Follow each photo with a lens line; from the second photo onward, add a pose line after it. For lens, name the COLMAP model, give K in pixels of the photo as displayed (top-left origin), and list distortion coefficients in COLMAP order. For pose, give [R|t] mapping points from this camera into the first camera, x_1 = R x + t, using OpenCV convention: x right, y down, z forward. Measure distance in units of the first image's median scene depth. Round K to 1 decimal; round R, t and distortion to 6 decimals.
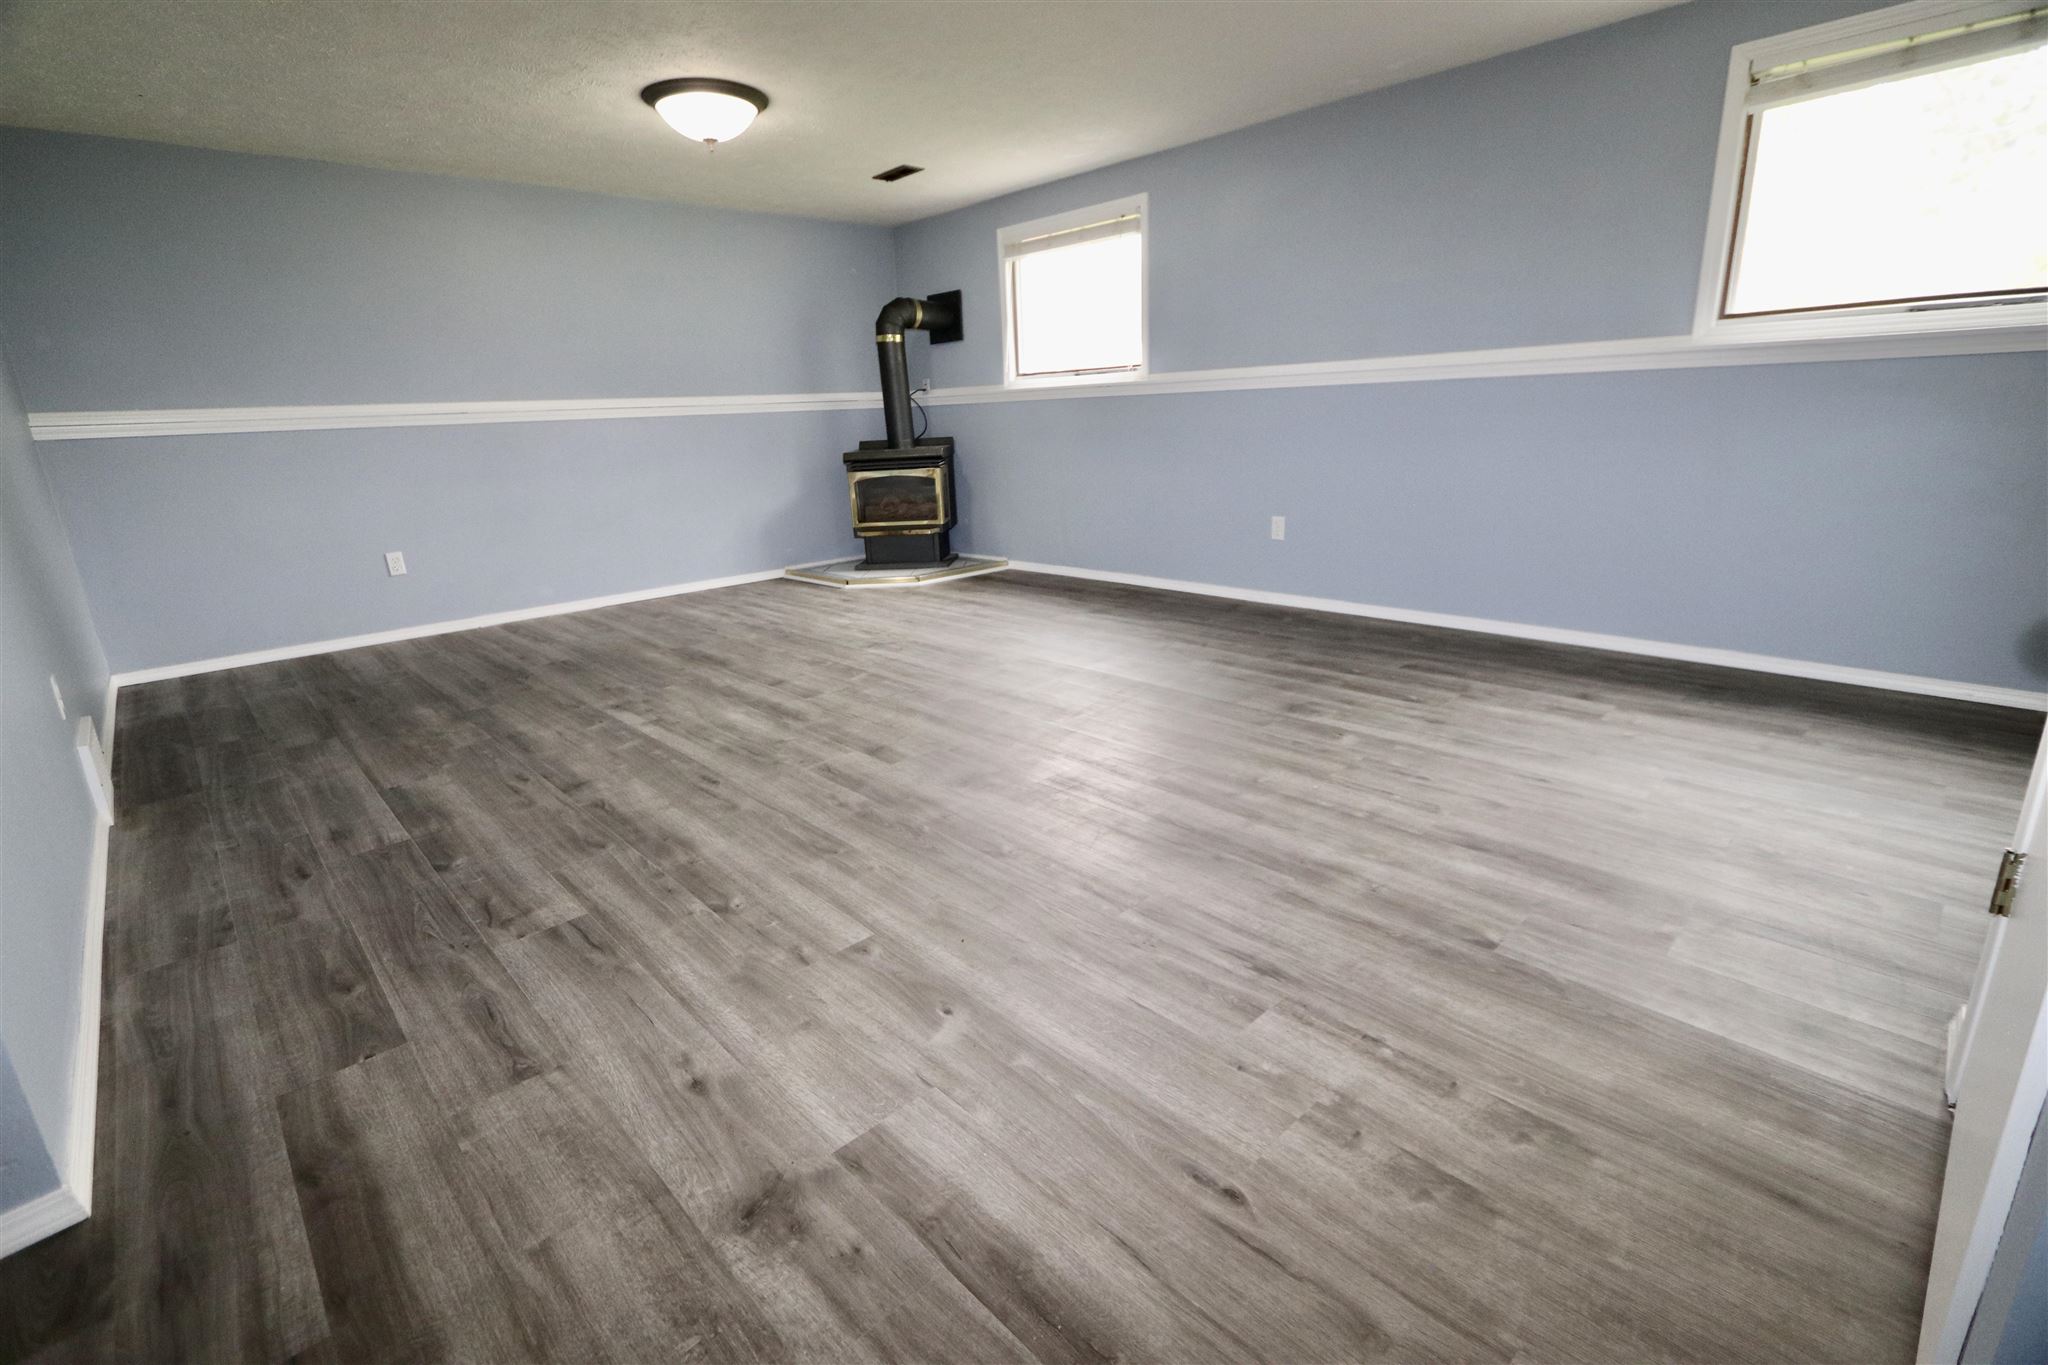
lens RADIAL K [[936.0, 0, 1014.3], [0, 936.0, 680.7], [0, 0, 1]] dist [-0.019013, 0.002630]
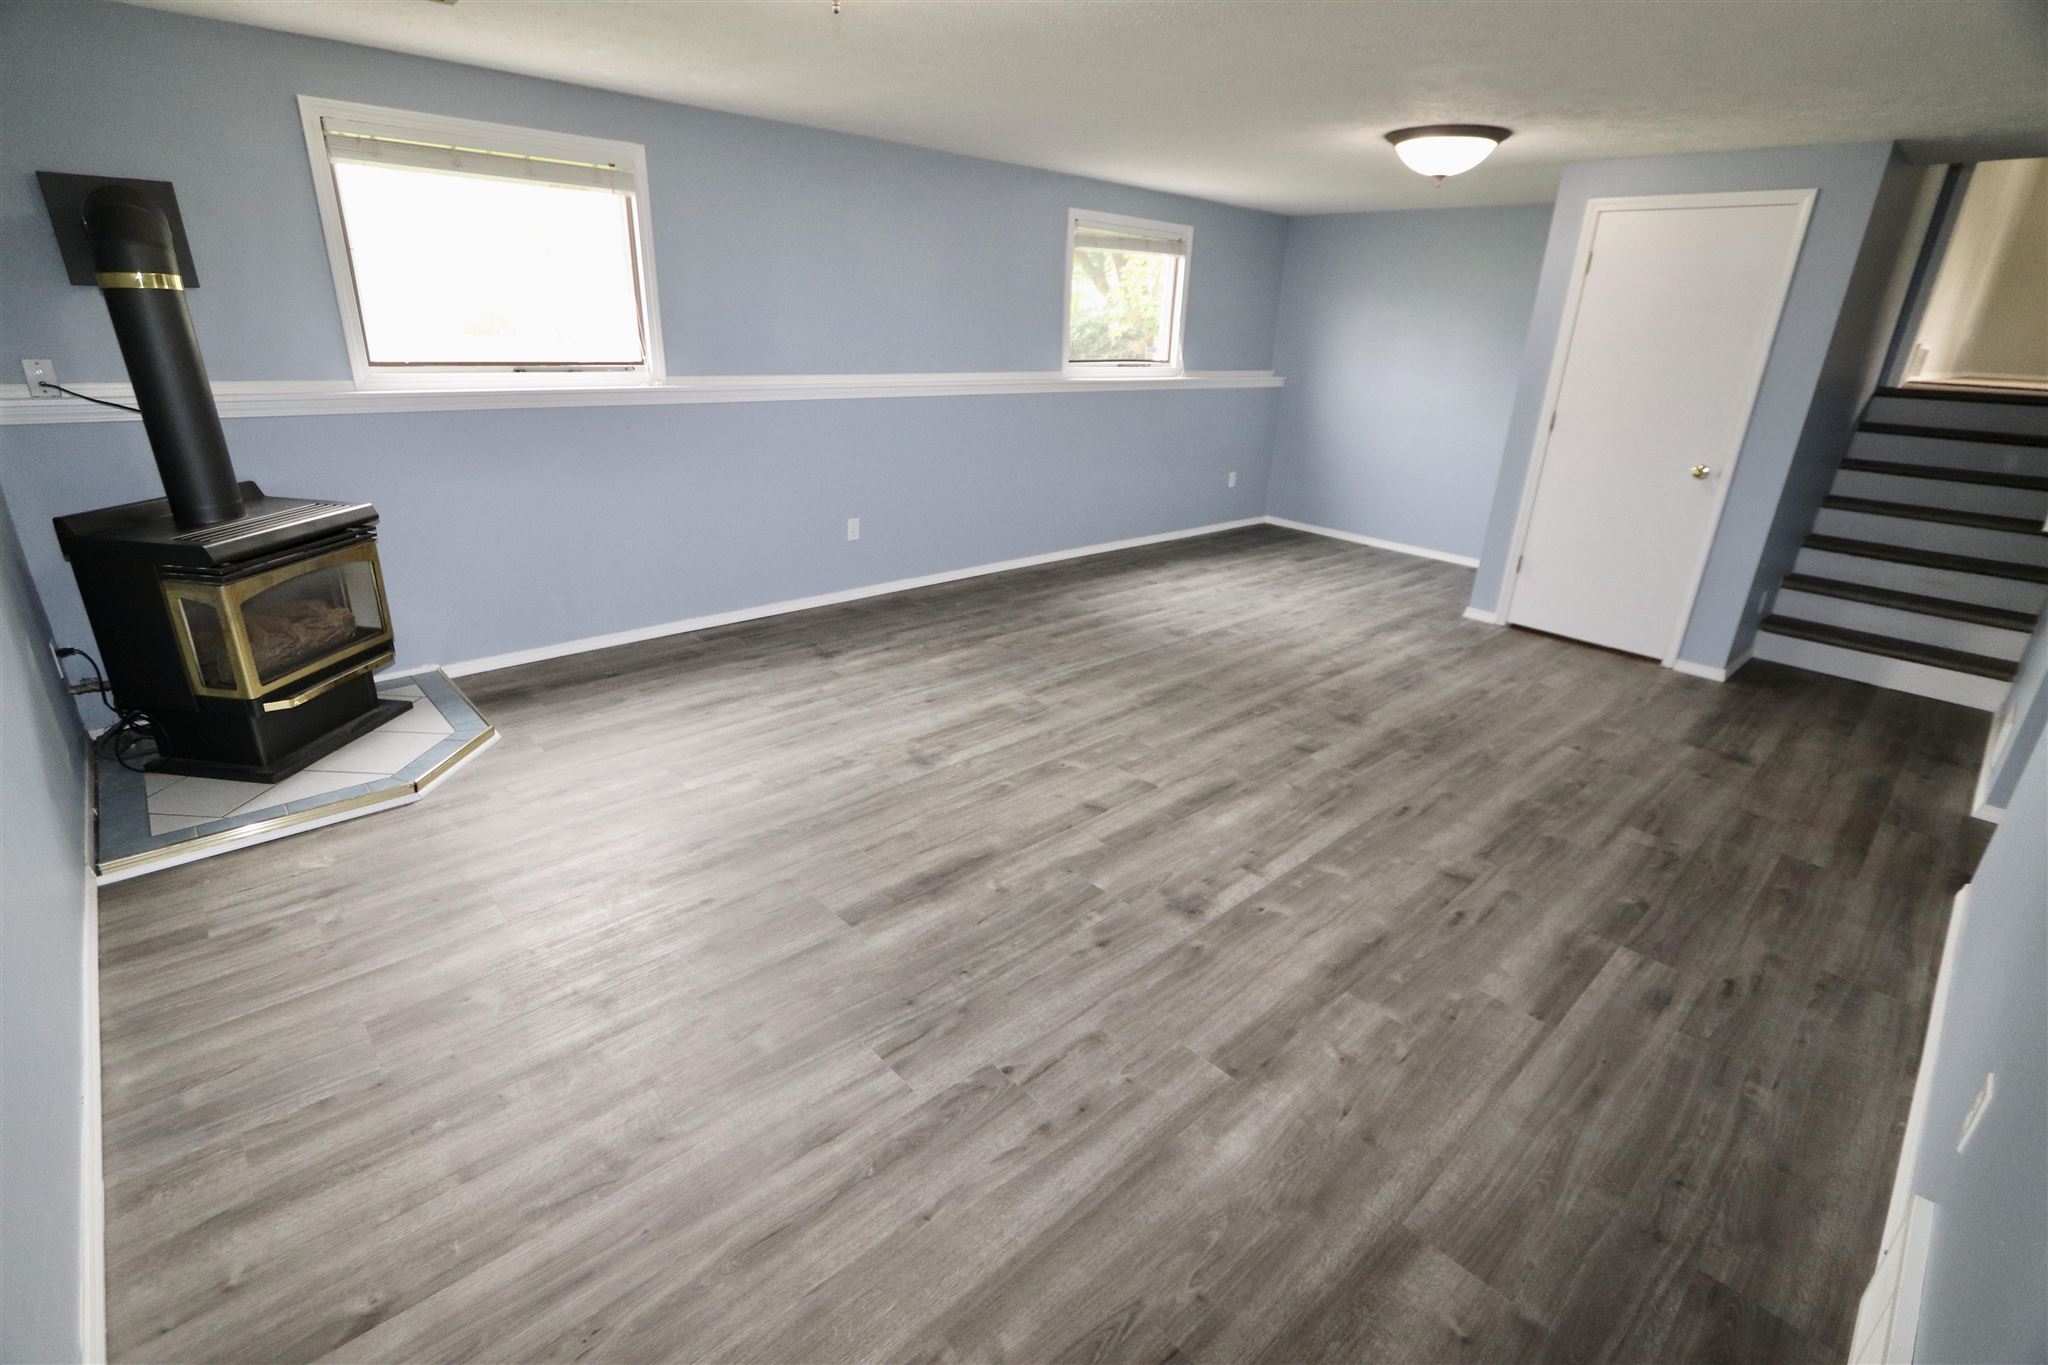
lens RADIAL K [[936.0, 0, 1018.0], [0, 936.0, 679.7], [0, 0, 1]] dist [-0.019013, 0.002630]
pose [[0.003871, -0.320752, 0.947155, -1.455451], [0.238994, 0.920011, 0.310582, -0.543016], [-0.971013, 0.225162, 0.080219, 1.432228]]
